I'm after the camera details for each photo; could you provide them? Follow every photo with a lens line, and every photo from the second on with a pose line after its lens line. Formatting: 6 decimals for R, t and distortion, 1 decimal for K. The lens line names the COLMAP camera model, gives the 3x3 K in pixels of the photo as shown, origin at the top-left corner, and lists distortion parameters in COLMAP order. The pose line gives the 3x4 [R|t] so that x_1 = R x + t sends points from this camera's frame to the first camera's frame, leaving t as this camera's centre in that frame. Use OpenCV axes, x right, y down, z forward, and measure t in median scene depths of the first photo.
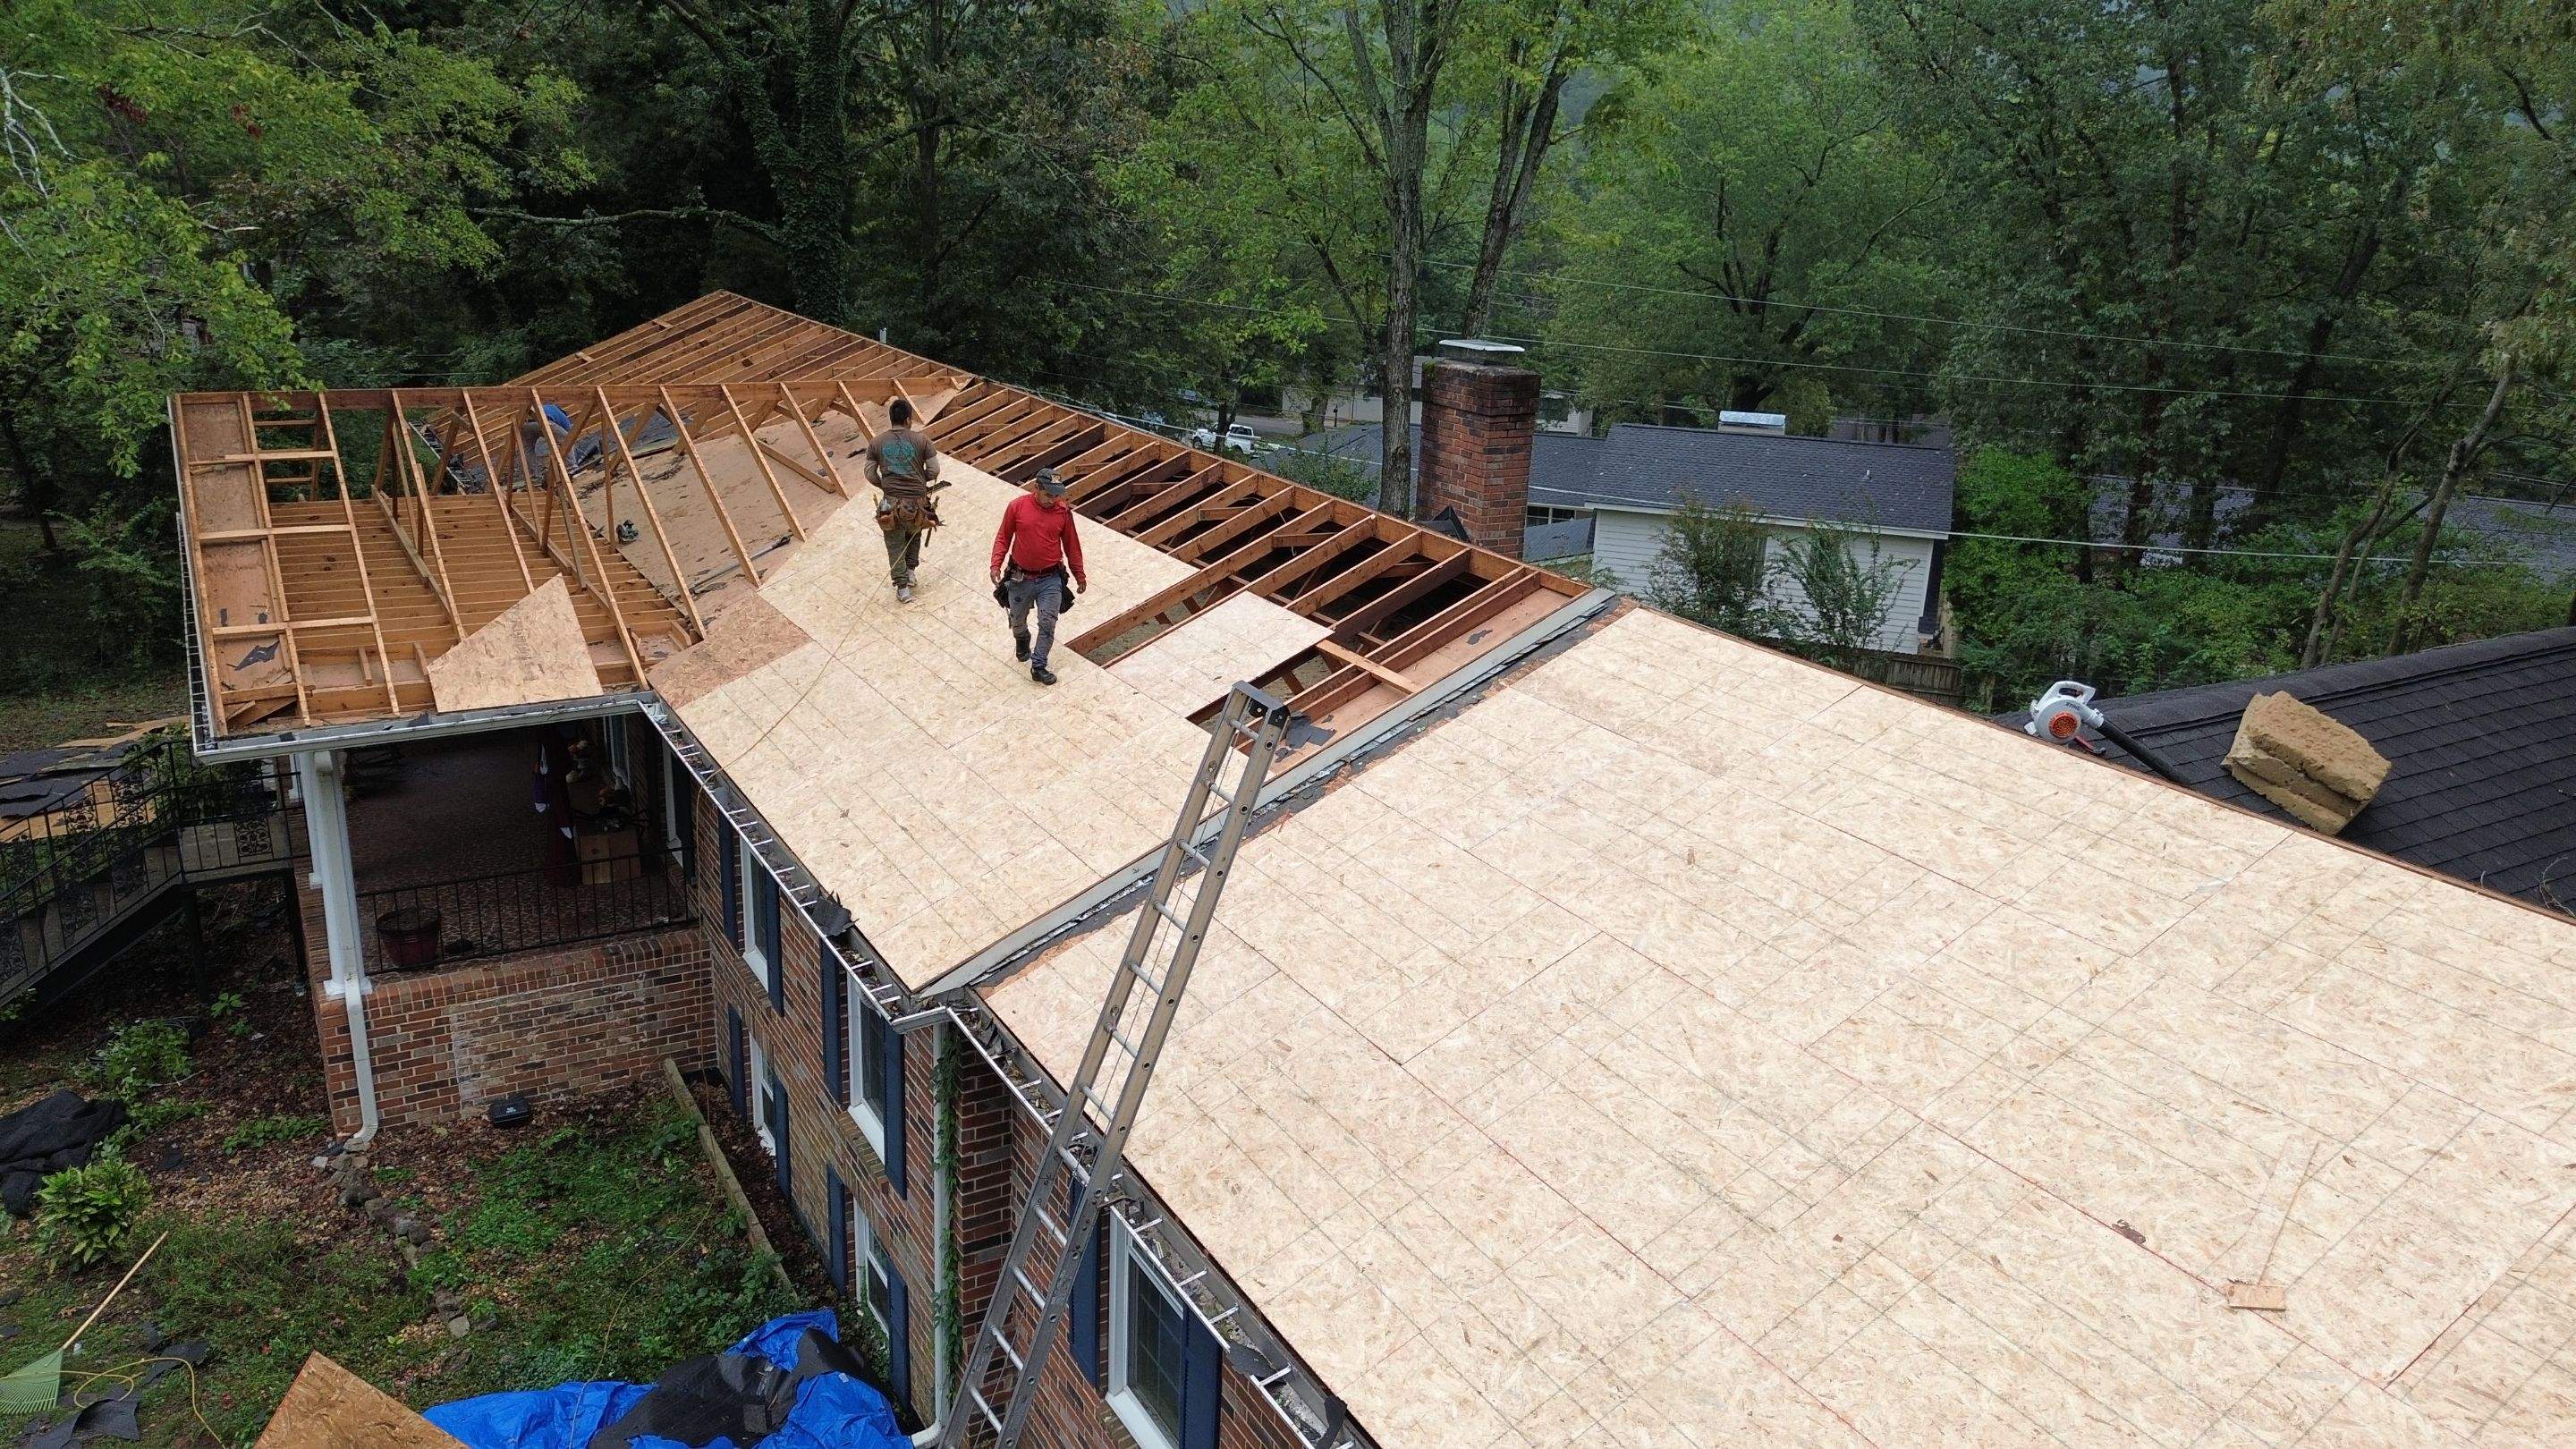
lens RADIAL K [[1825.4, 0, 1293.7], [0, 1825.4, 726.0], [0, 0, 1]] dist [0.076206, -0.076006]
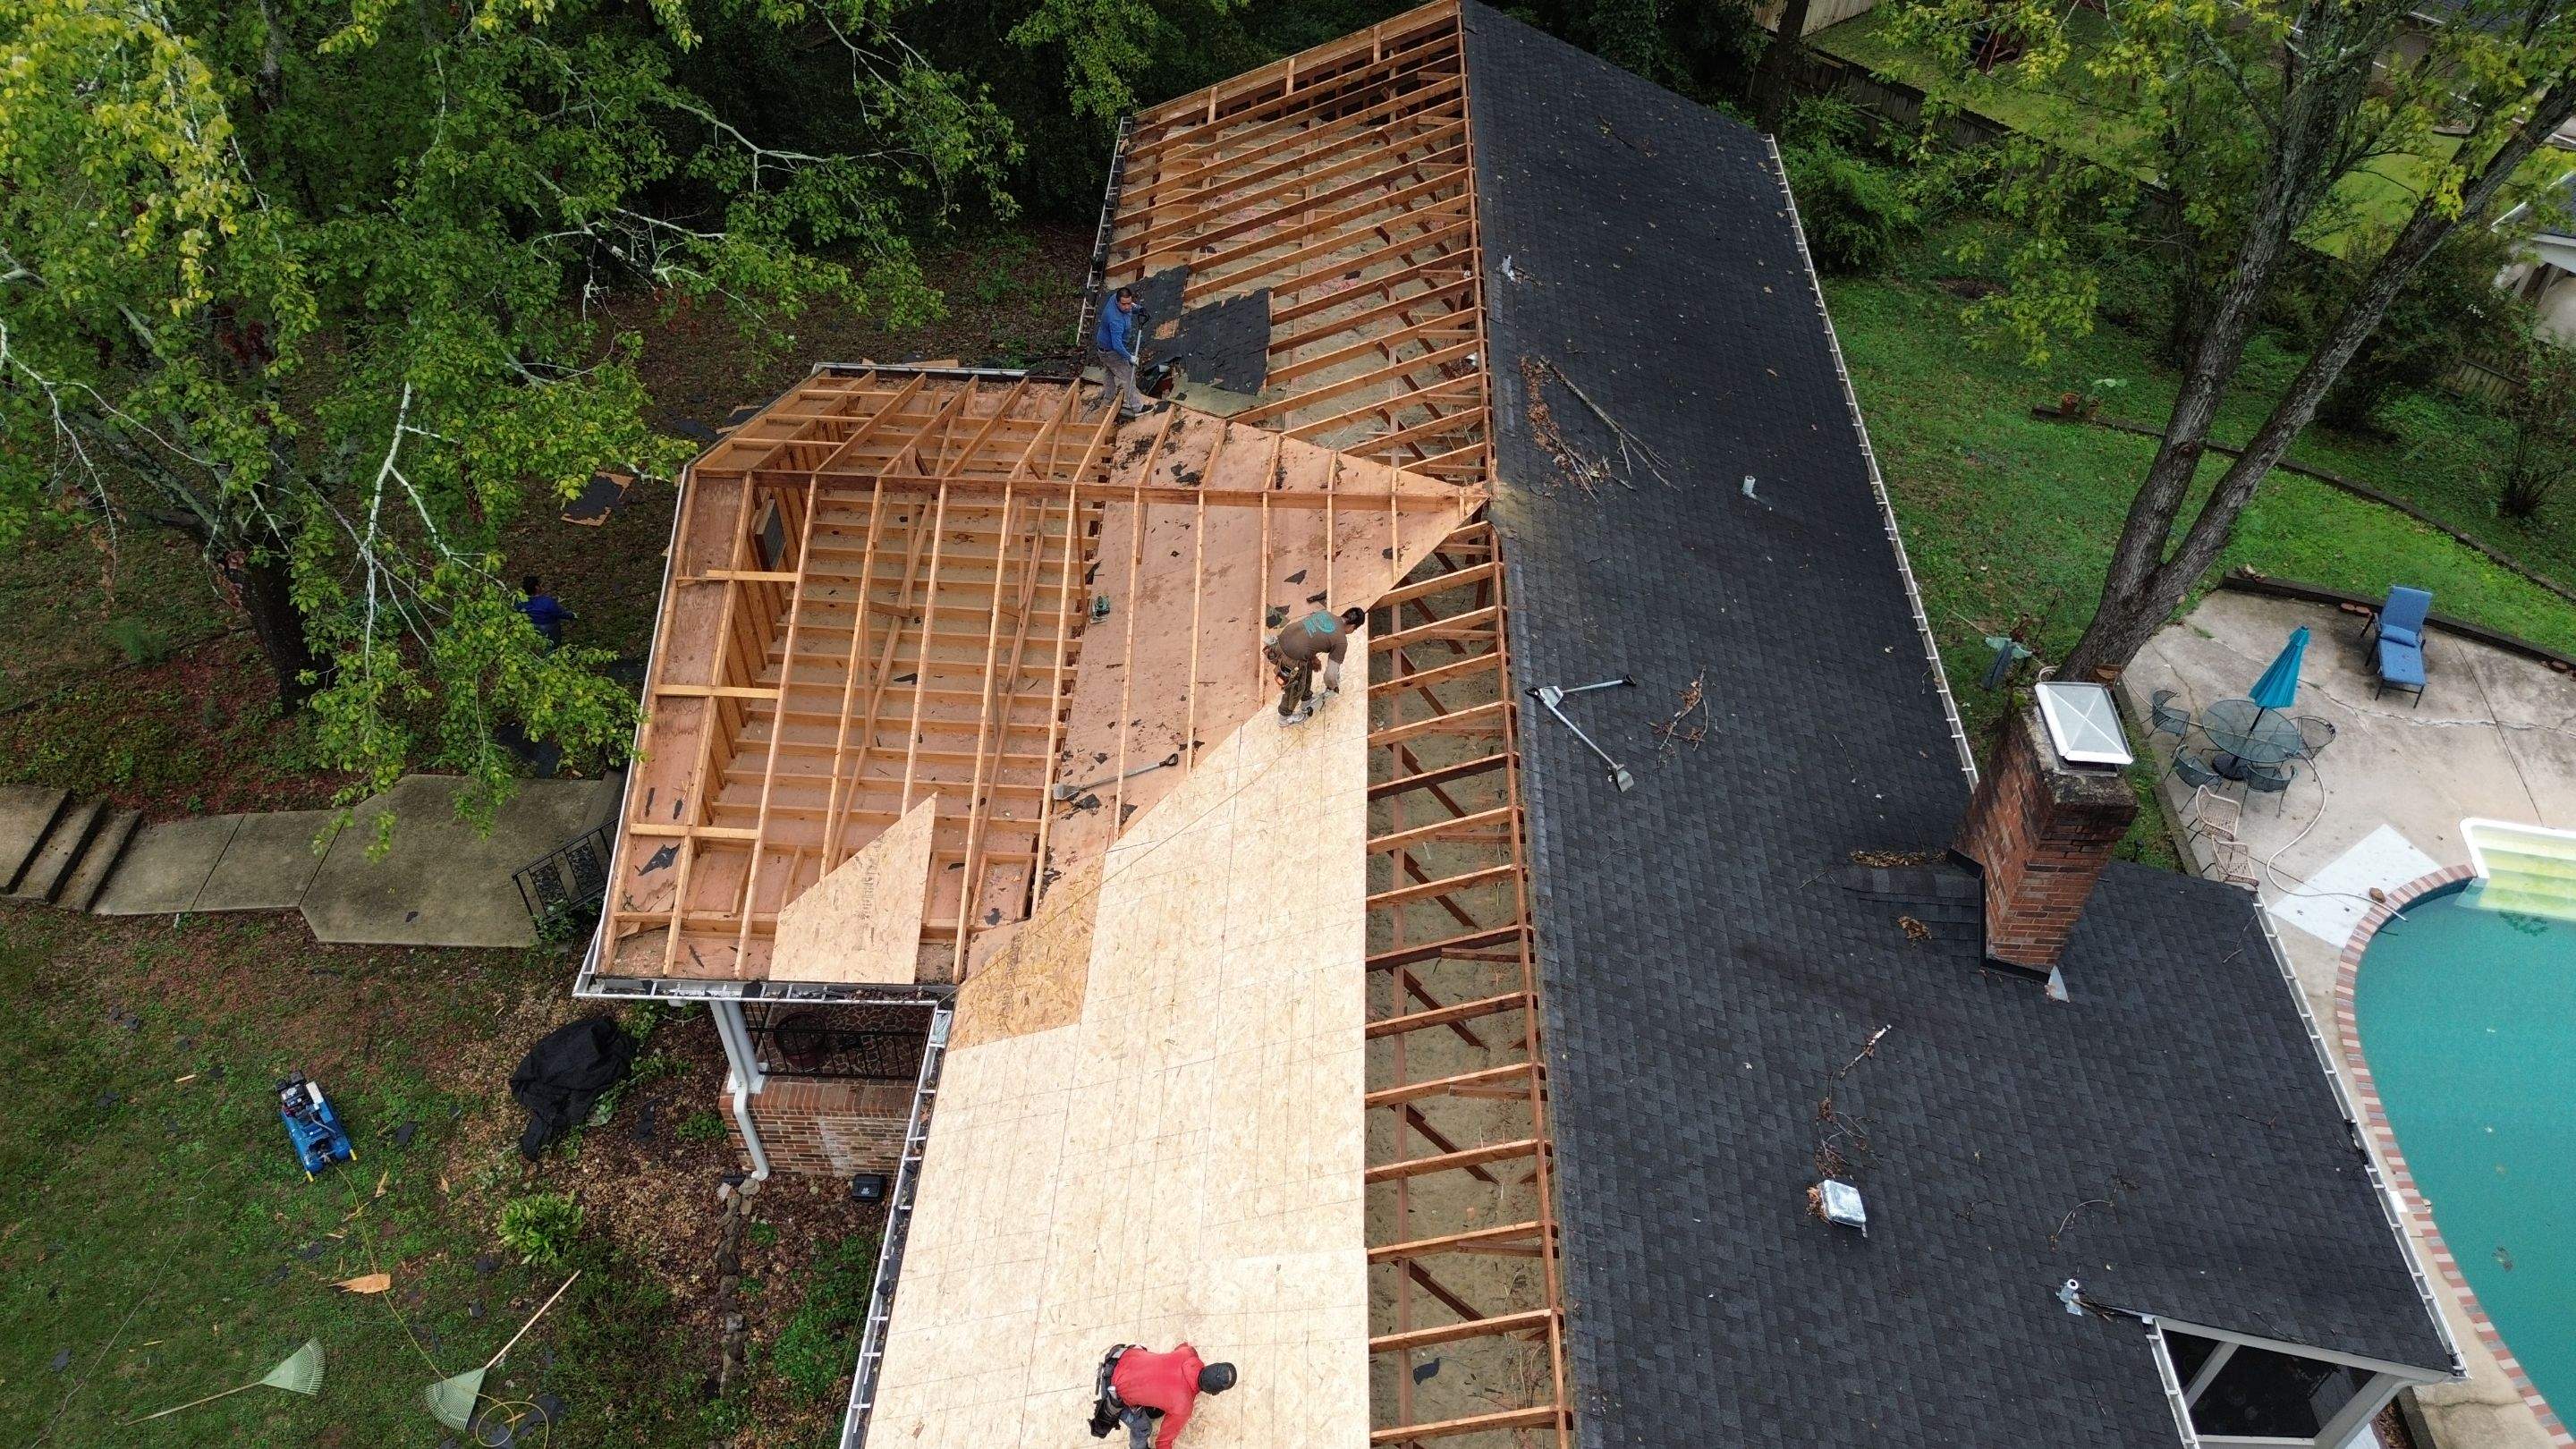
lens RADIAL K [[1825.4, 0, 1293.7], [0, 1825.4, 726.0], [0, 0, 1]] dist [0.076206, -0.076006]
pose [[0.846598, 0.356253, -0.395418, 0.171488], [-0.142935, 0.867833, 0.475852, -0.688159], [0.512680, -0.346336, 0.785627, 0.355960]]
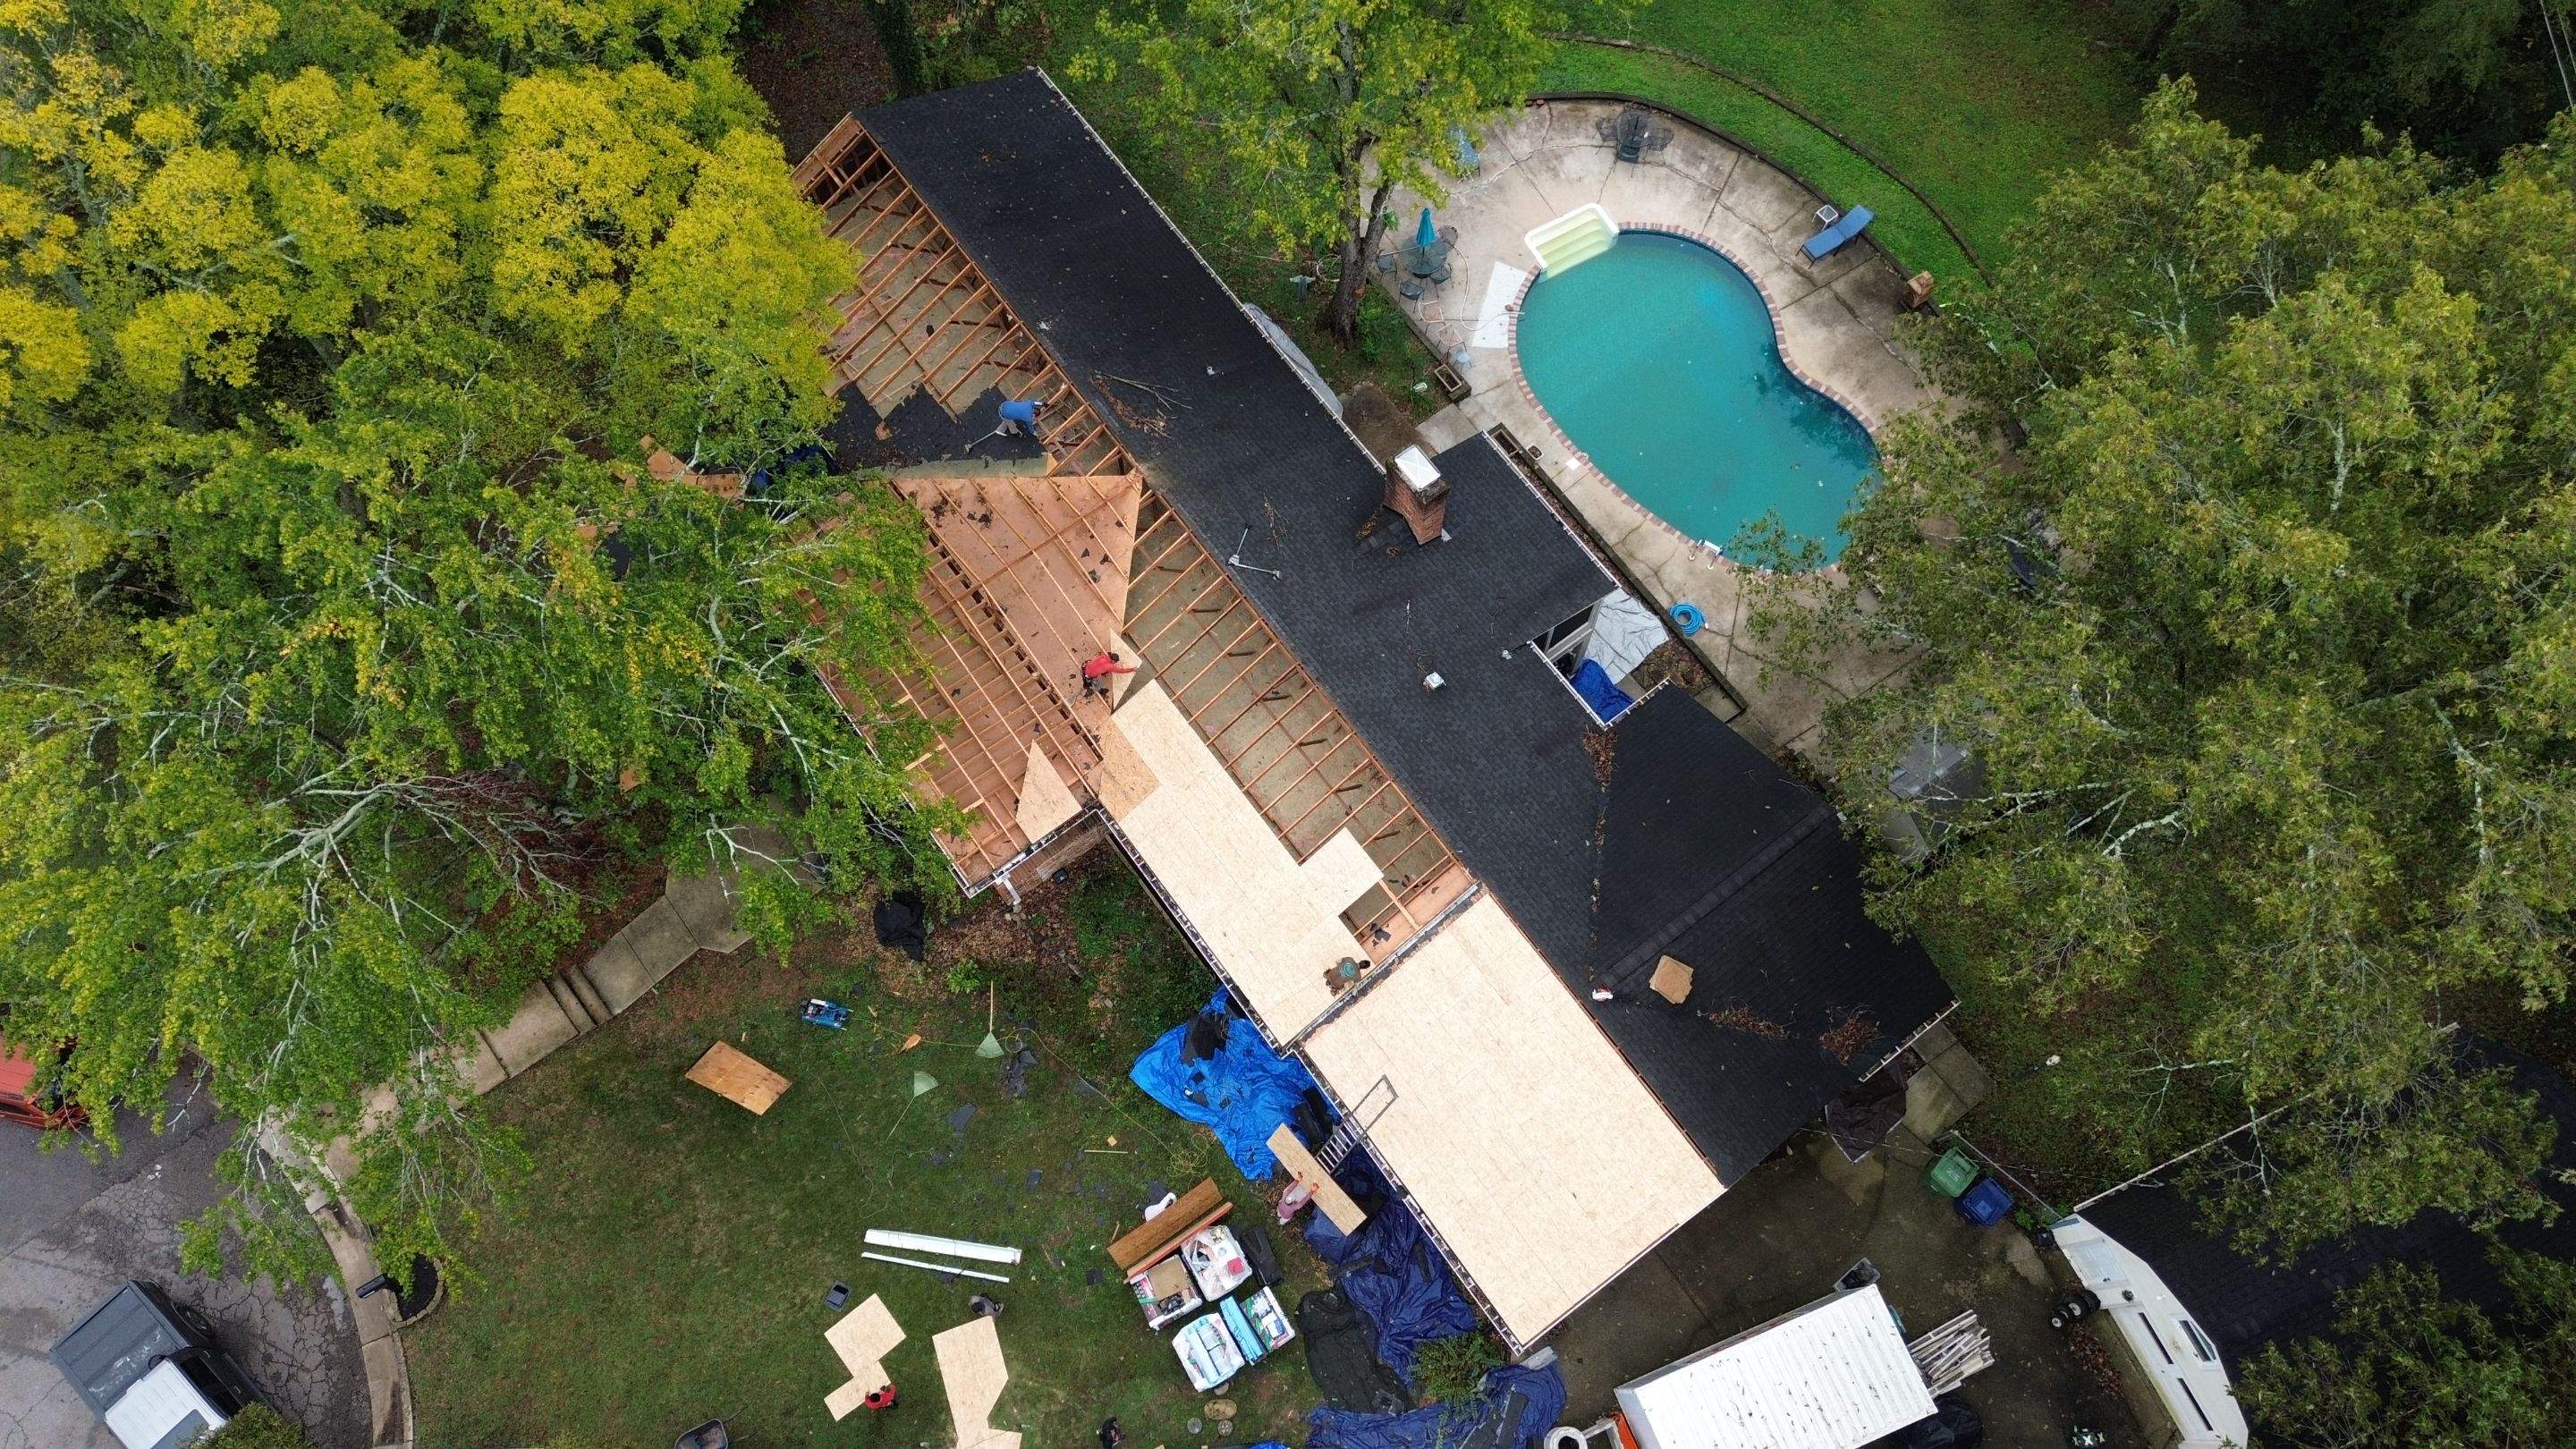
lens RADIAL K [[1825.4, 0, 1293.7], [0, 1825.4, 726.0], [0, 0, 1]] dist [0.076206, -0.076006]
pose [[0.992159, -0.124162, -0.014268, -0.040801], [0.087389, 0.607592, 0.789427, -2.072309], [-0.089348, -0.784484, 0.613679, -0.469434]]
